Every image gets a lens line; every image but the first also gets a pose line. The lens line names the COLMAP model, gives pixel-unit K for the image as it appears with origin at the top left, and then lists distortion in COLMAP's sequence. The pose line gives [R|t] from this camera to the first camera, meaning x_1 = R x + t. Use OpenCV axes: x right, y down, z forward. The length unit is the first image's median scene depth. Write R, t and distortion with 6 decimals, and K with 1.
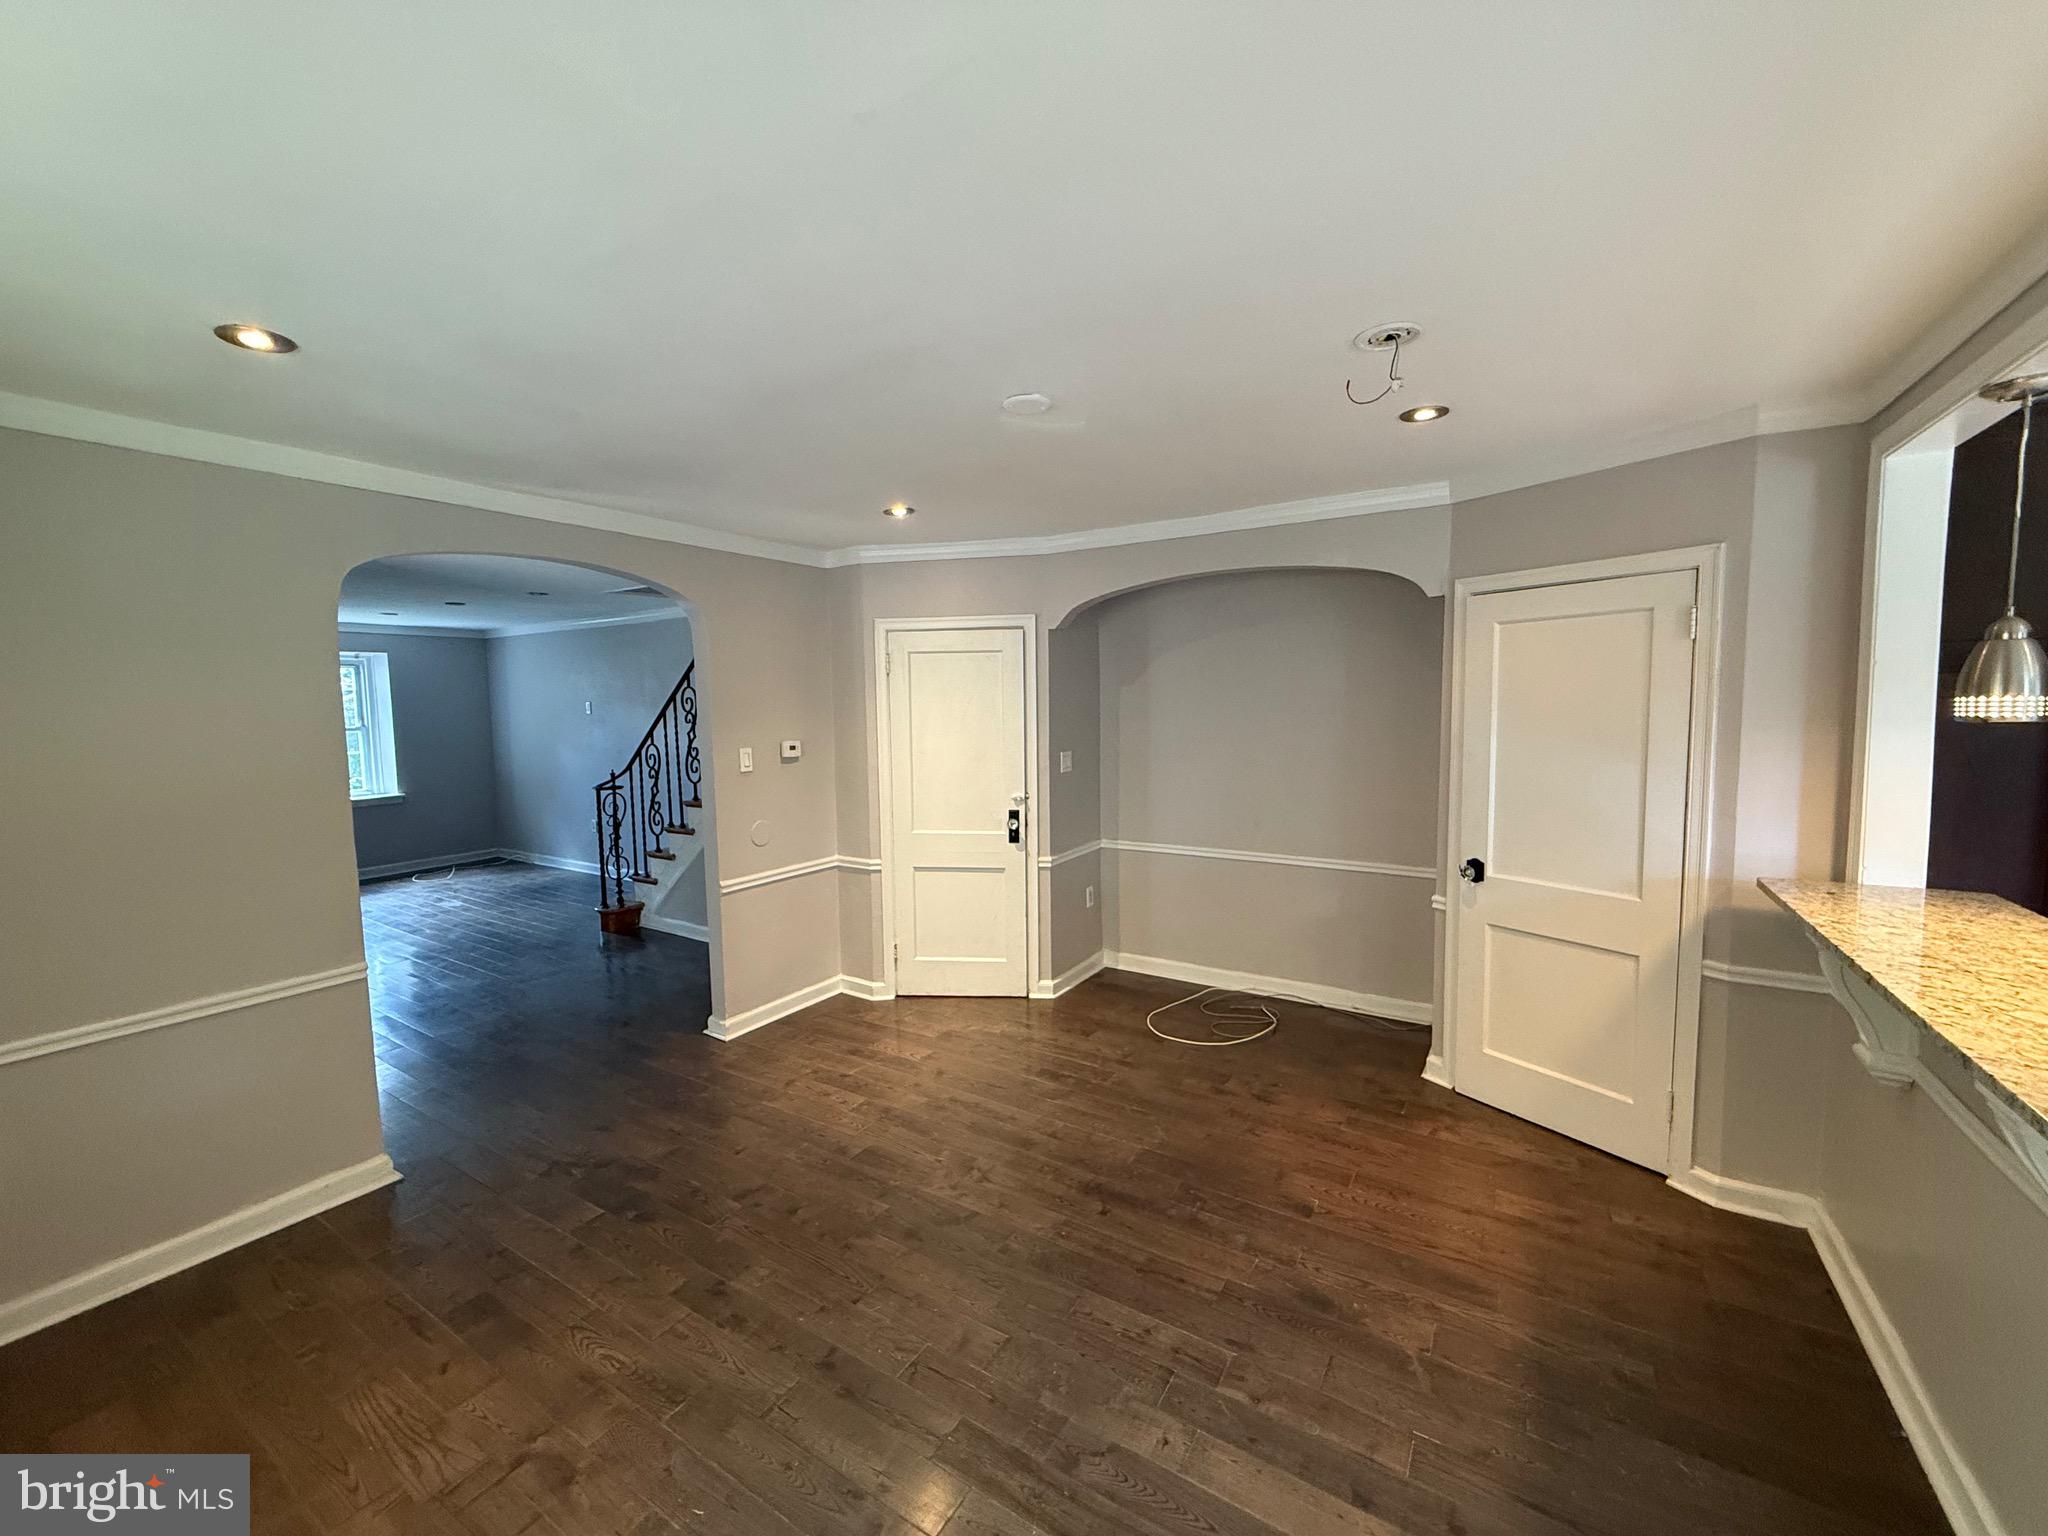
lens RADIAL K [[814.0, 0, 1016.2], [0, 814.0, 765.8], [0, 0, 1]] dist [0.000090, -0.000181]
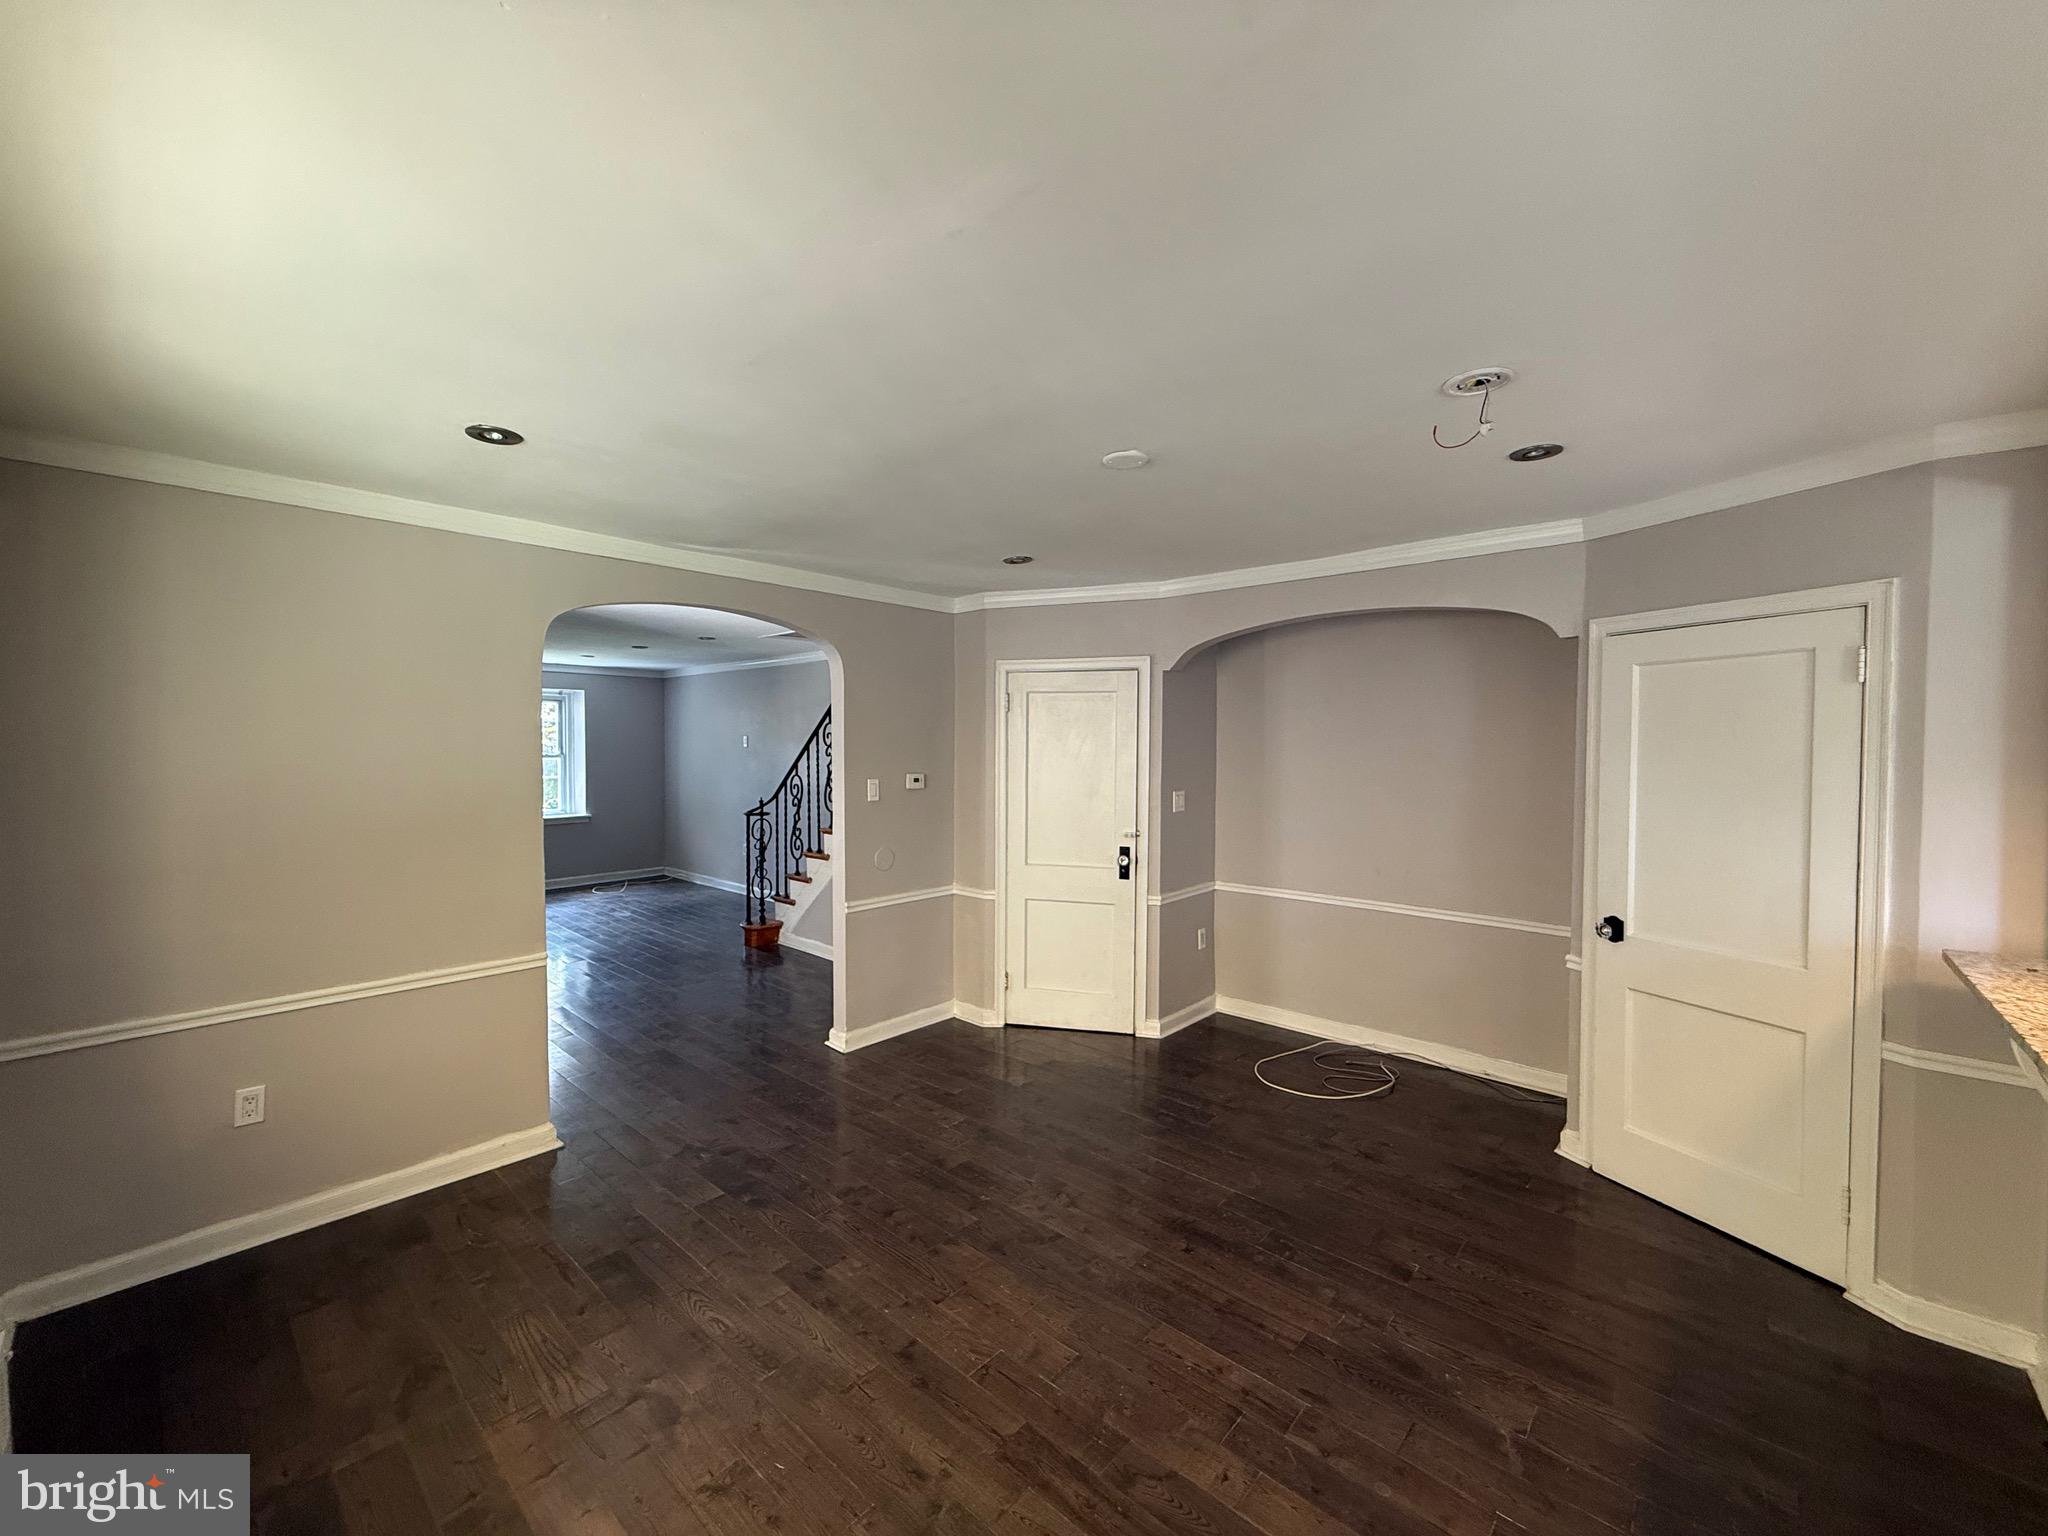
lens RADIAL K [[814.0, 0, 1016.2], [0, 814.0, 765.8], [0, 0, 1]] dist [0.000090, -0.000181]
pose [[0.985523, 0.023018, -0.167975, 0.049617], [-0.031712, 0.998282, -0.049261, 0.011358], [0.166552, 0.053874, 0.984560, -0.044579]]
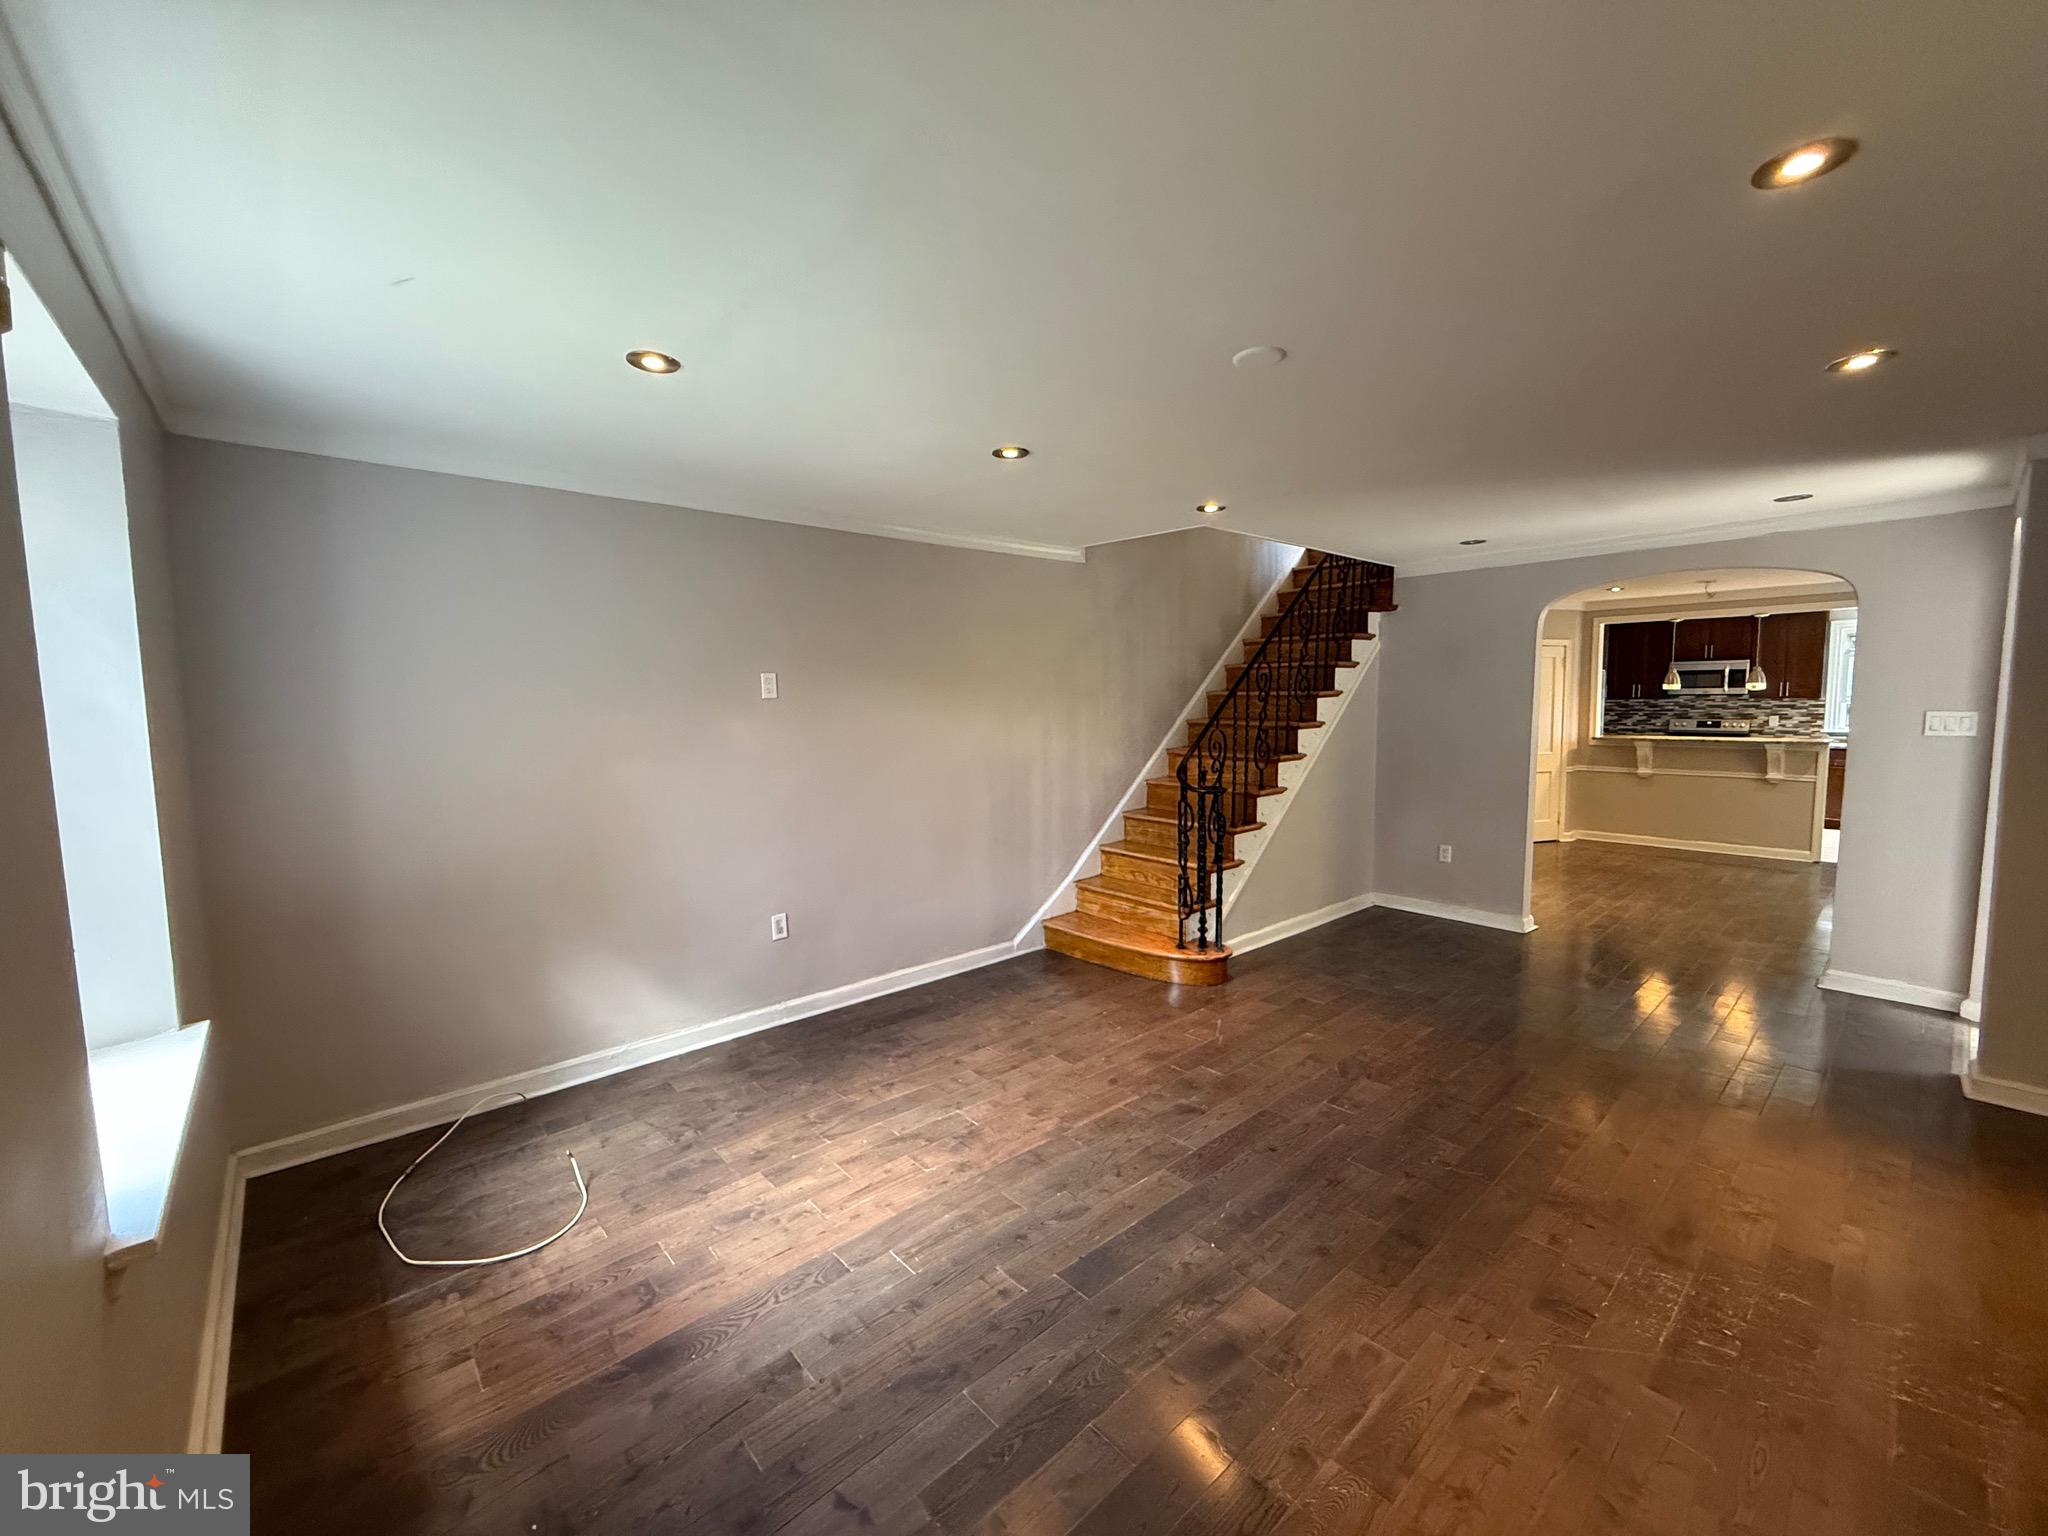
lens RADIAL K [[814.0, 0, 1016.2], [0, 814.0, 765.8], [0, 0, 1]] dist [0.000090, -0.000181]
pose [[0.274136, -0.068481, 0.959250, -2.645368], [0.083392, 0.995397, 0.047230, -0.094484], [-0.958069, 0.067046, 0.278585, 2.027684]]
